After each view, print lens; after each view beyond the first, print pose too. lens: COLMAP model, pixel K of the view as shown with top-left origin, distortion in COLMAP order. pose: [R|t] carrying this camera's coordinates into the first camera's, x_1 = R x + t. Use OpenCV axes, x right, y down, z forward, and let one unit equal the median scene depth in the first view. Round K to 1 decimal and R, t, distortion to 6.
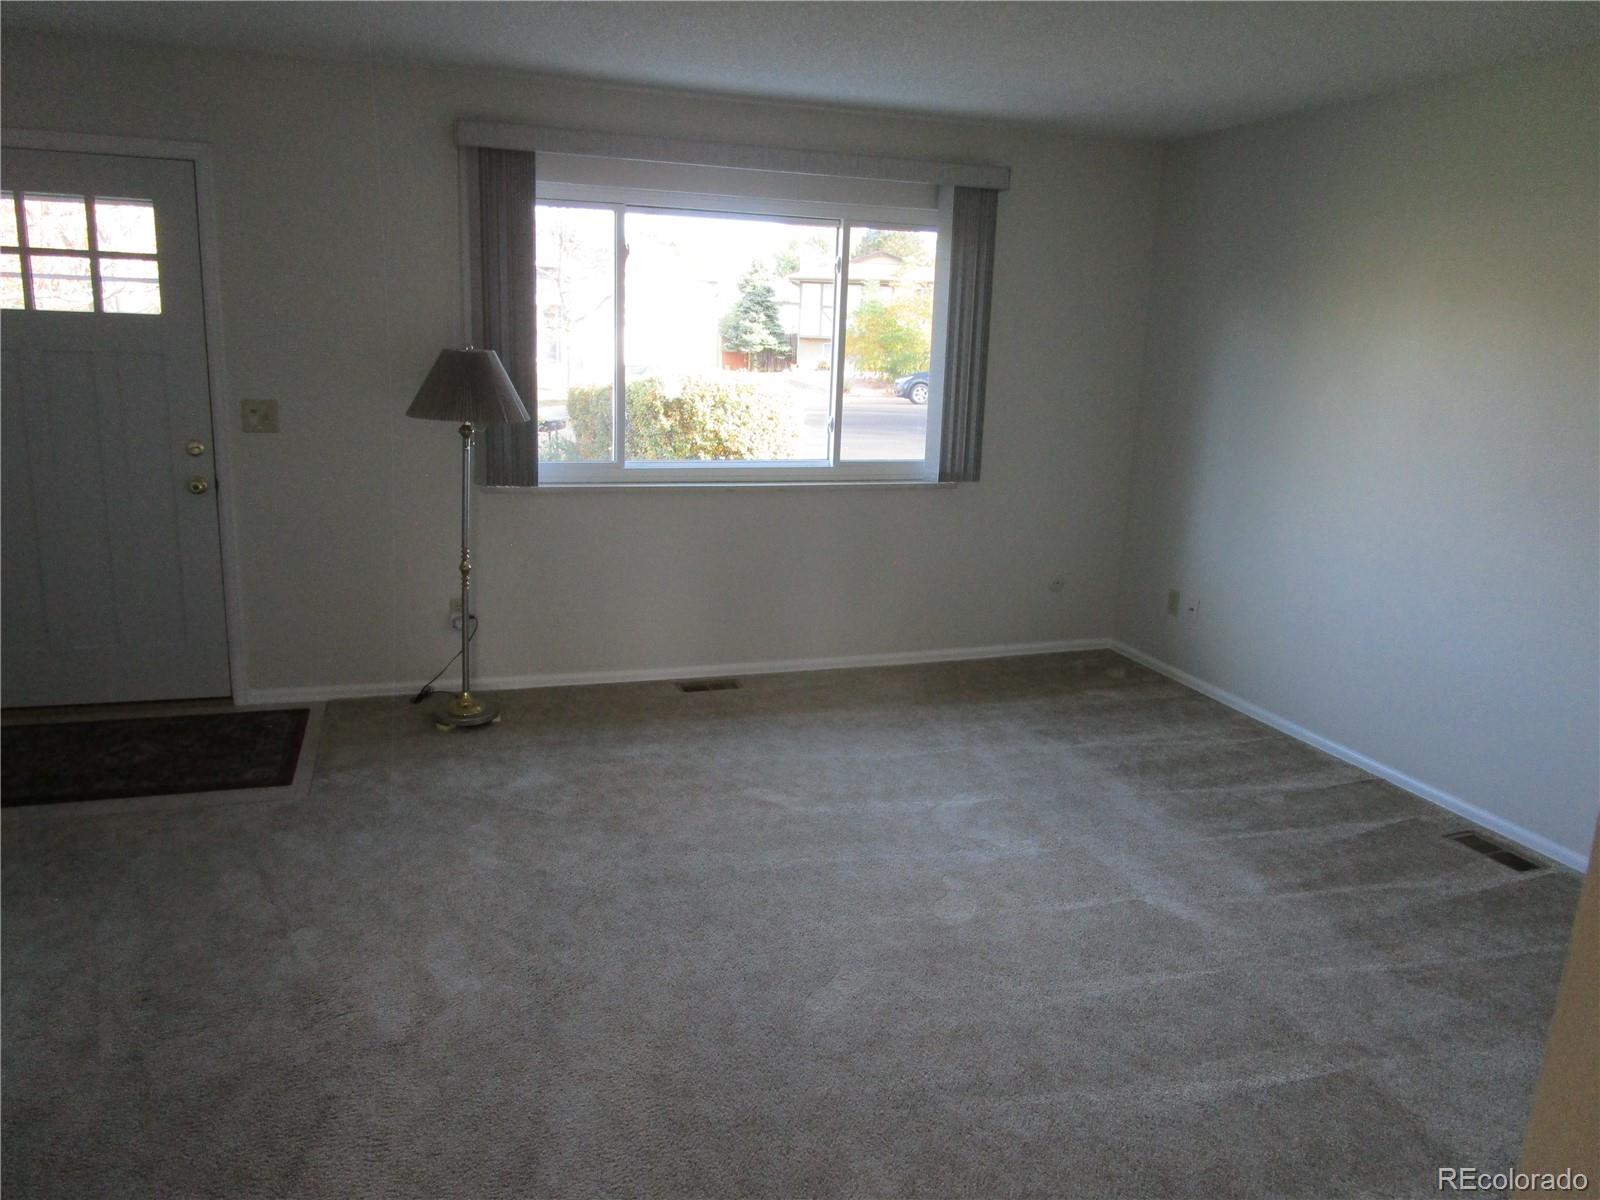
lens RADIAL K [[1134.2, 0, 799.8], [0, 1134.2, 600.5], [0, 0, 1]] dist [-0.032492, 0.005842]
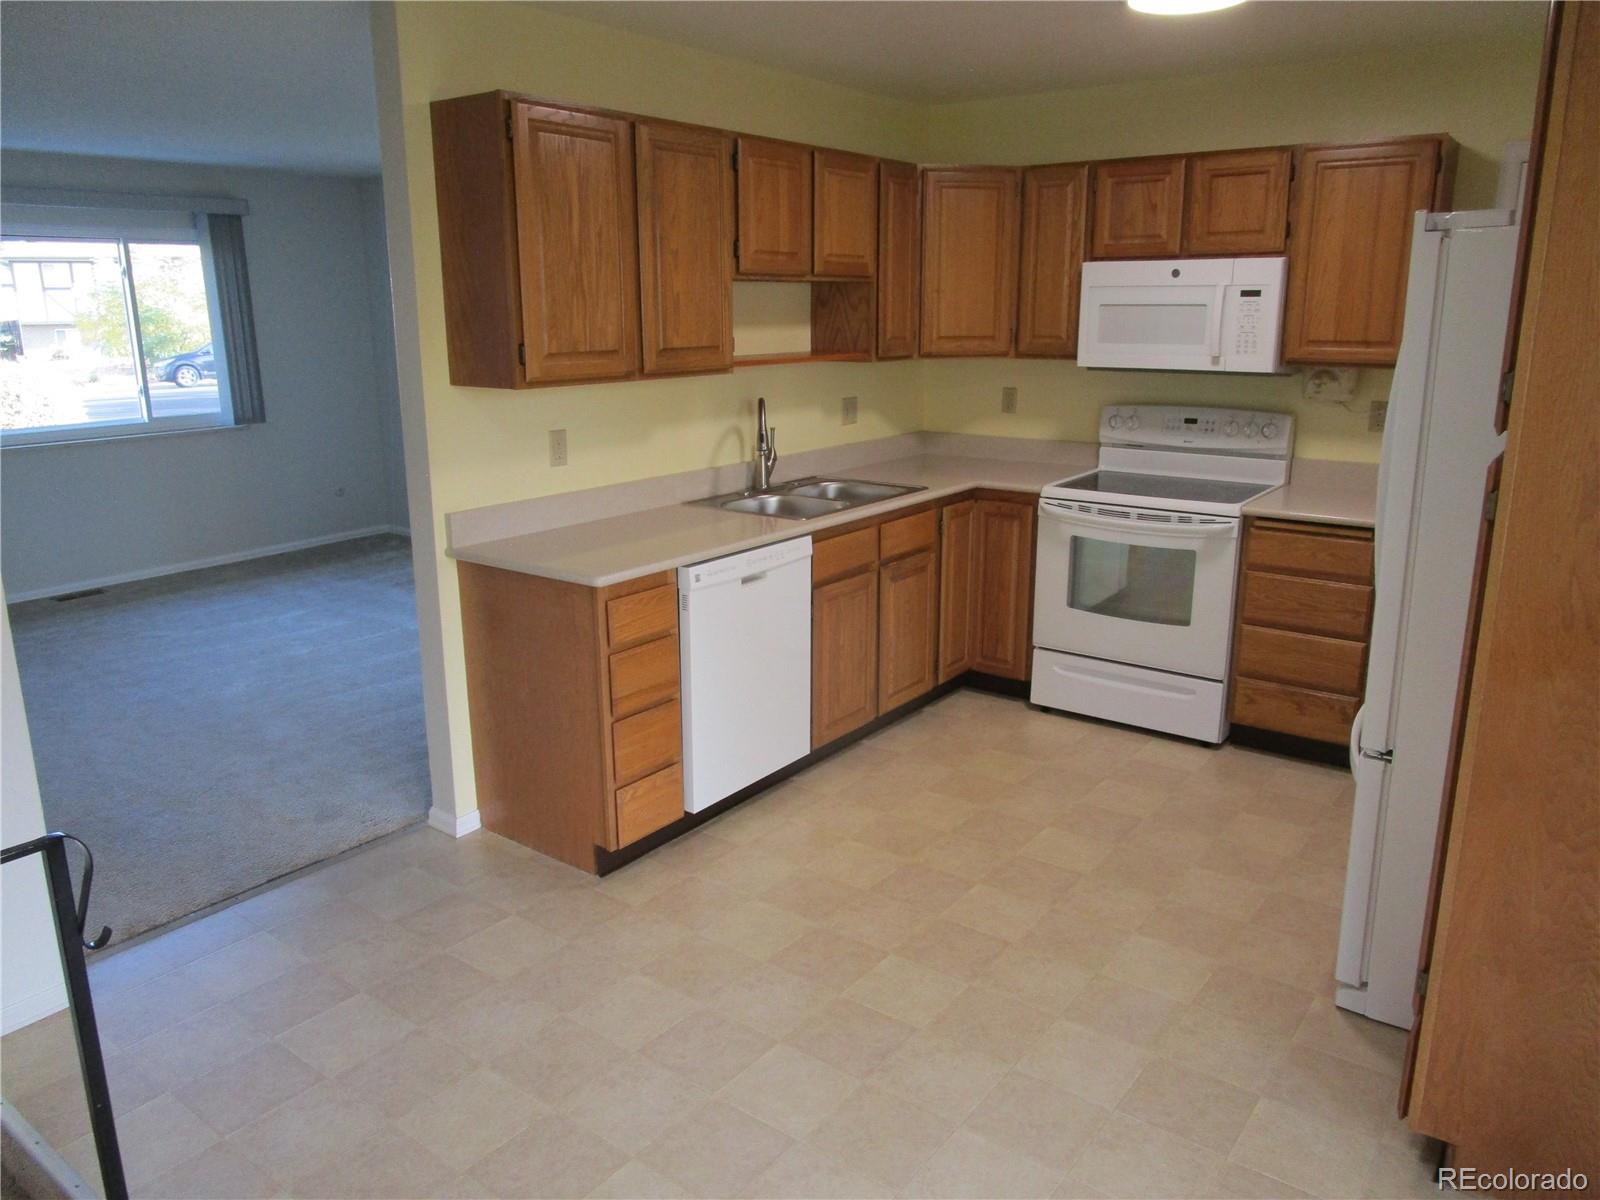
lens RADIAL K [[1134.2, 0, 805.0], [0, 1134.2, 600.4], [0, 0, 1]] dist [-0.032492, 0.005842]
pose [[0.820730, -0.182370, 0.541427, -0.093954], [0.166494, 0.982898, 0.078689, 0.120086], [-0.546518, 0.025562, 0.837057, -0.556526]]
